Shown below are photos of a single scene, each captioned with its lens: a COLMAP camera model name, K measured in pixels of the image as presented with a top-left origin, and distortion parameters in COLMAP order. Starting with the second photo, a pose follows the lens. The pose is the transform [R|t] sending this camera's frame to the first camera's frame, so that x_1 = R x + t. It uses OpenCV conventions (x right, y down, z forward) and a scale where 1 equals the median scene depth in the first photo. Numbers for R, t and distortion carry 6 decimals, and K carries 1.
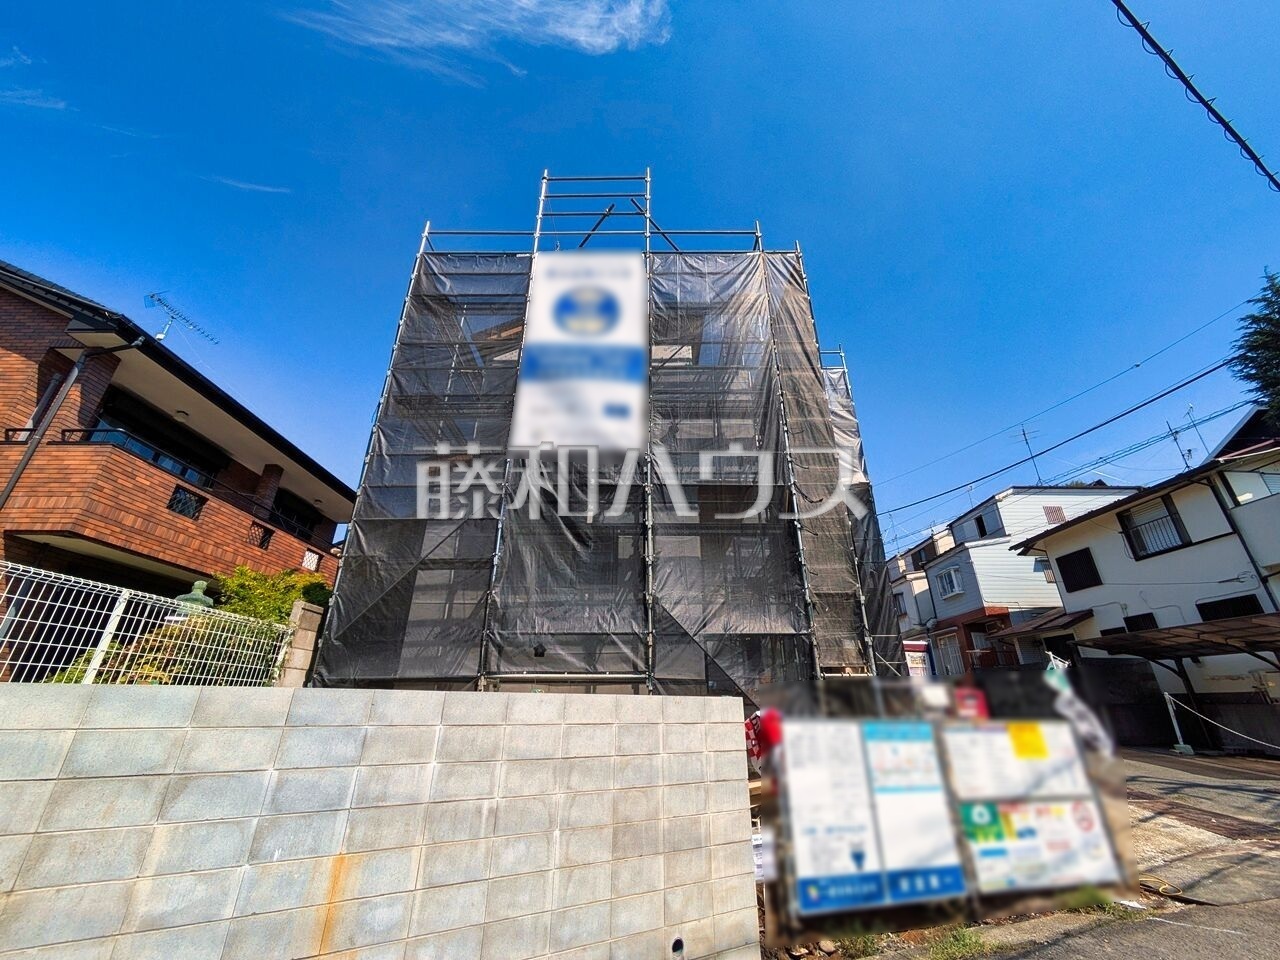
lens RADIAL K [[508.2, 0, 644.0], [0, 508.2, 480.2], [0, 0, 1]] dist [0.000938, 0.000271]
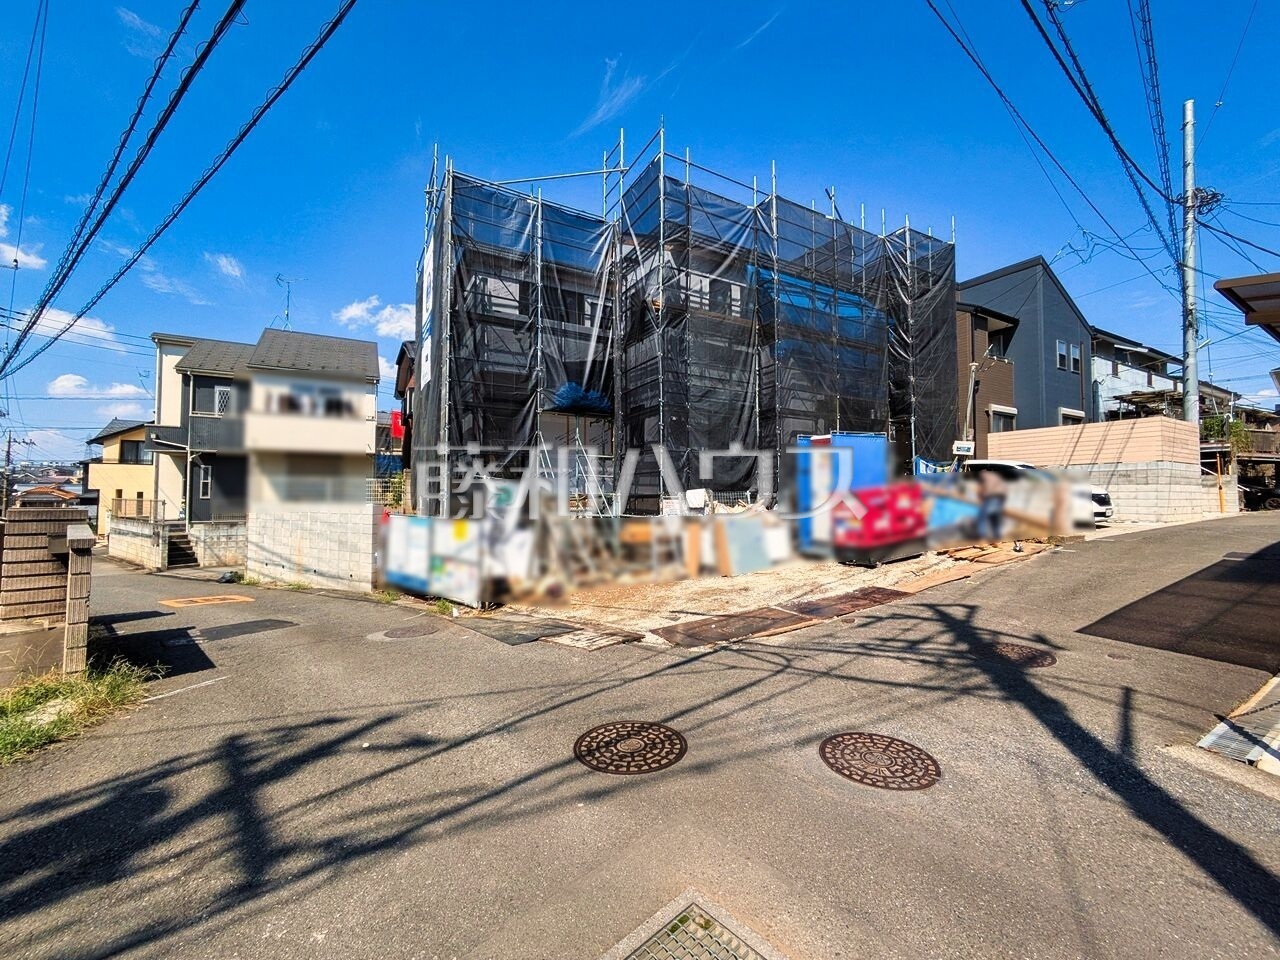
lens RADIAL K [[505.5, 0, 645.8], [0, 505.5, 475.2], [0, 0, 1]] dist [-0.002259, 0.000563]
pose [[0.503469, -0.038522, -0.863154, 1.646331], [0.357288, 0.918871, 0.167394, 0.195746], [0.786679, -0.392673, 0.476386, 0.512451]]
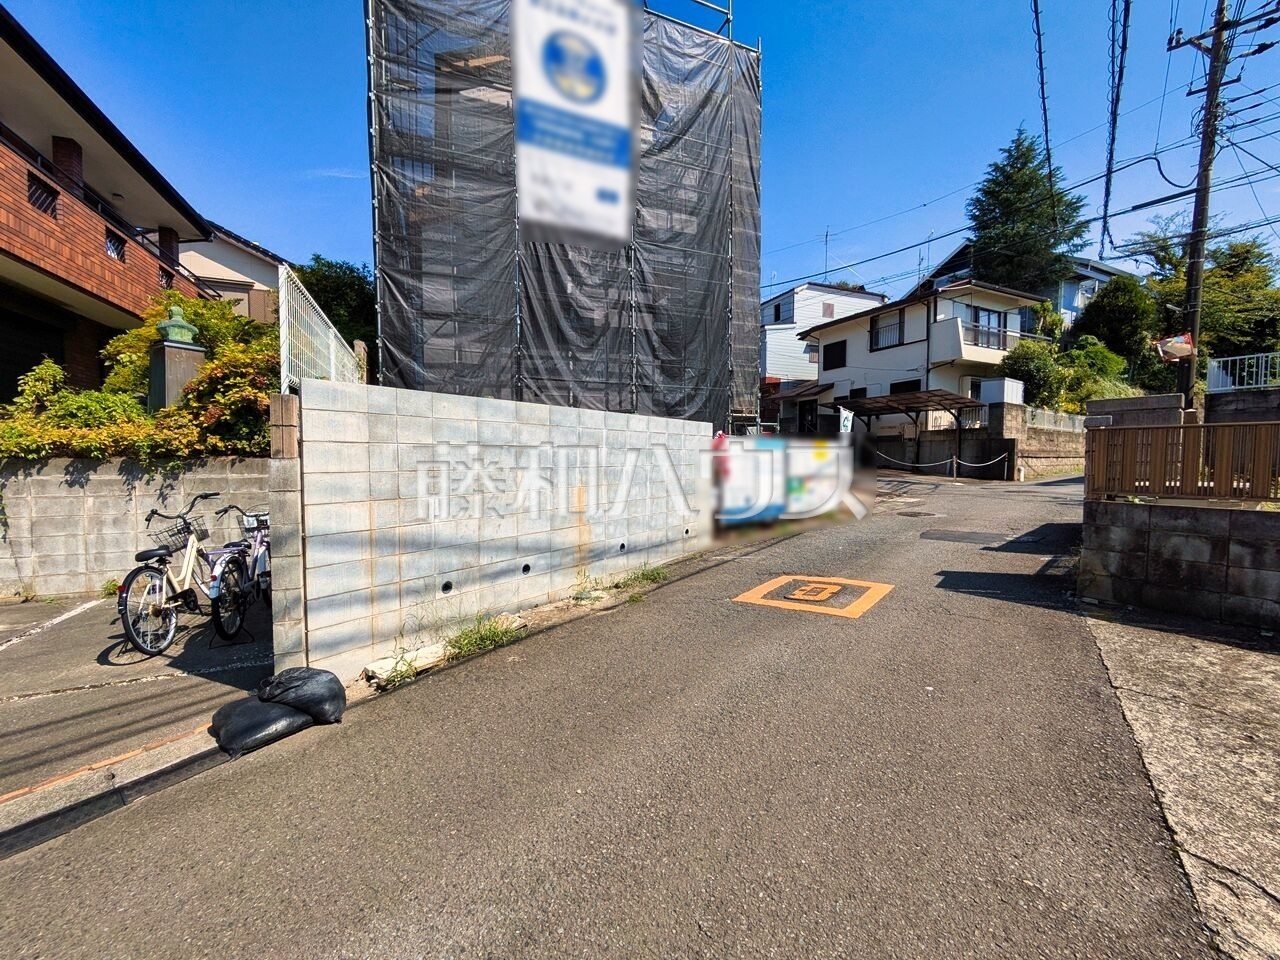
lens RADIAL K [[508.2, 0, 644.0], [0, 508.2, 480.2], [0, 0, 1]] dist [0.000938, 0.000271]
pose [[0.919941, -0.021776, 0.391451, -0.388595], [-0.159046, 0.891879, 0.423386, -0.053554], [-0.358347, -0.451749, 0.817013, -0.232552]]
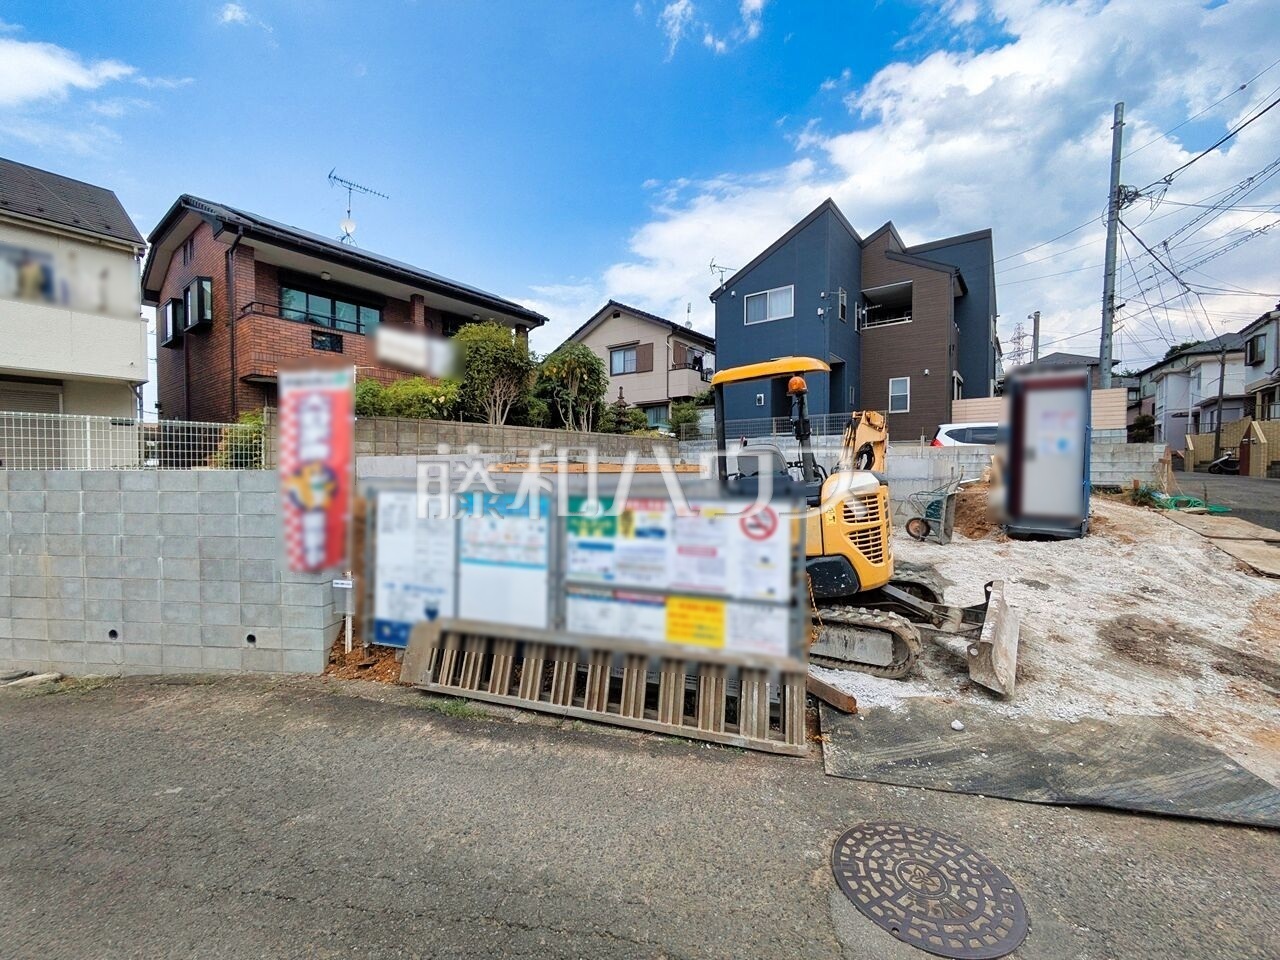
lens RADIAL K [[505.5, 0, 645.8], [0, 505.5, 475.2], [0, 0, 1]] dist [-0.002259, 0.000563]
pose [[0.801885, 0.004725, -0.597459, 0.742411], [0.249625, 0.905862, 0.342200, 0.136231], [0.542833, -0.423546, 0.725218, 0.334216]]
